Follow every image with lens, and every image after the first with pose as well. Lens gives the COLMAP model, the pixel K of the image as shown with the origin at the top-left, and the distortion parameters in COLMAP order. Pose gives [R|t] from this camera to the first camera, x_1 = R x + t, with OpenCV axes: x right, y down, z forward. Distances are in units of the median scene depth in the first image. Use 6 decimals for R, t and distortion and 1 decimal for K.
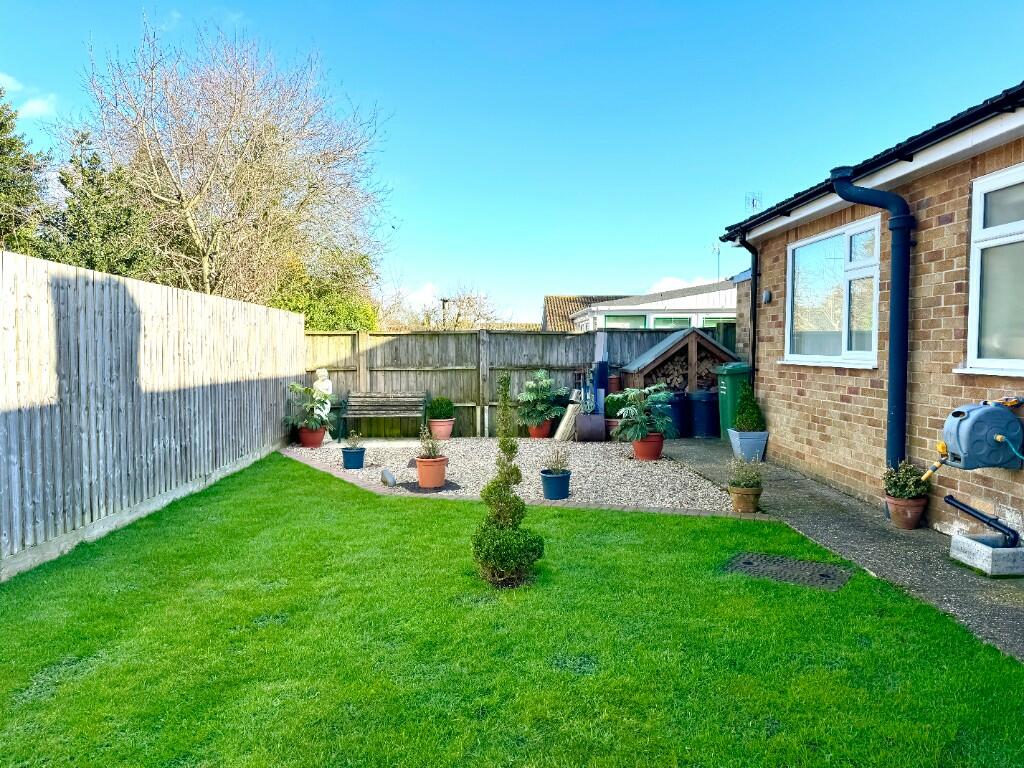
lens RADIAL K [[720.1, 0, 509.2], [0, 720.1, 387.8], [0, 0, 1]] dist [0.090361, -0.095872]
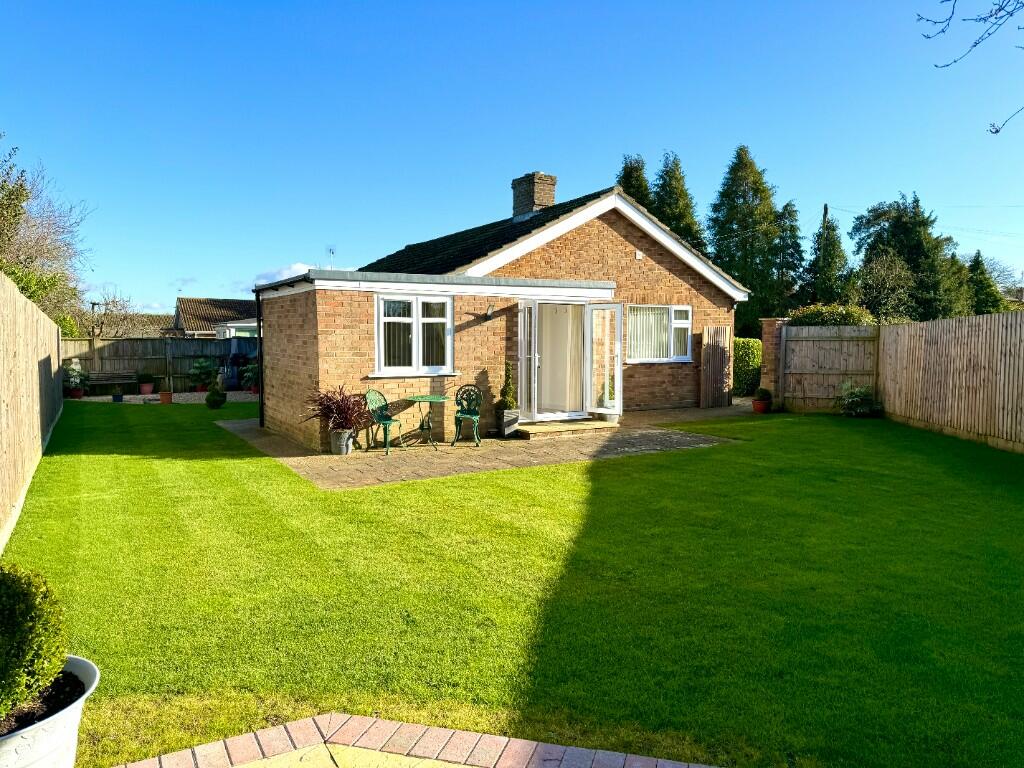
lens RADIAL K [[720.1, 0, 509.2], [0, 720.1, 387.8], [0, 0, 1]] dist [0.090361, -0.095872]
pose [[0.878879, -0.028327, 0.476203, -0.169536], [0.021160, 0.999568, 0.020406, 0.034333], [-0.476576, -0.007858, 0.879098, -1.152626]]
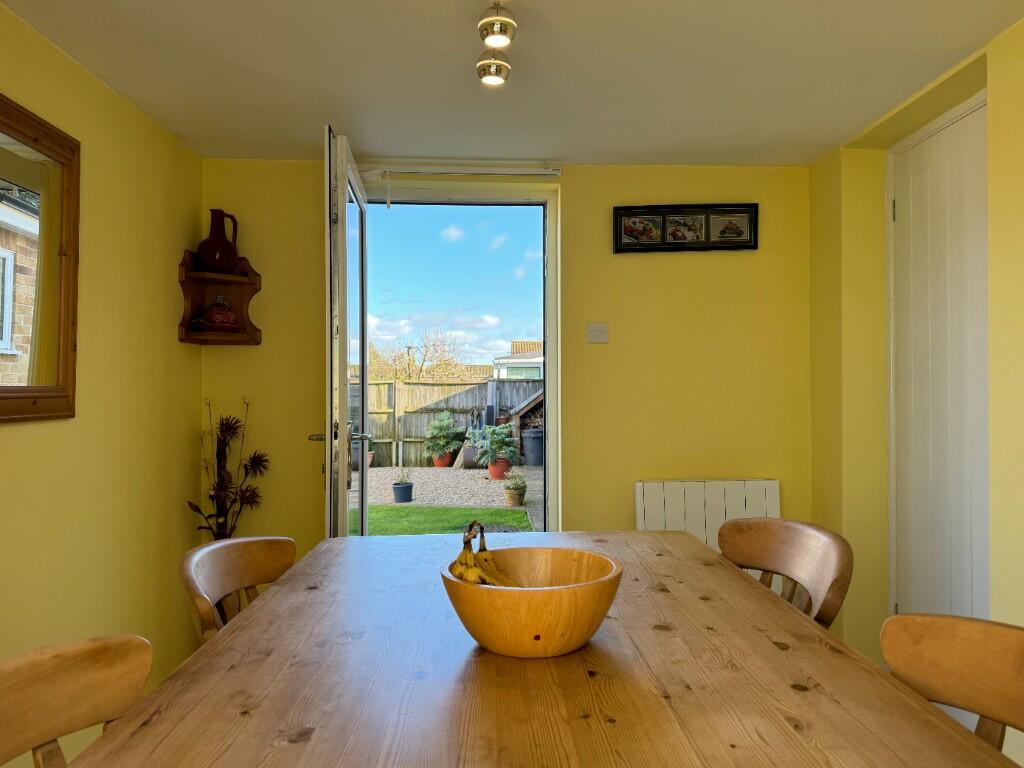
lens RADIAL K [[746.0, 0, 520.7], [0, 746.0, 387.3], [0, 0, 1]] dist [0.096944, -0.122271]
pose [[0.999919, -0.001435, 0.012623, 0.158230], [0.002151, 0.998381, -0.056835, 0.005900], [-0.012521, 0.056858, 0.998304, -0.283500]]
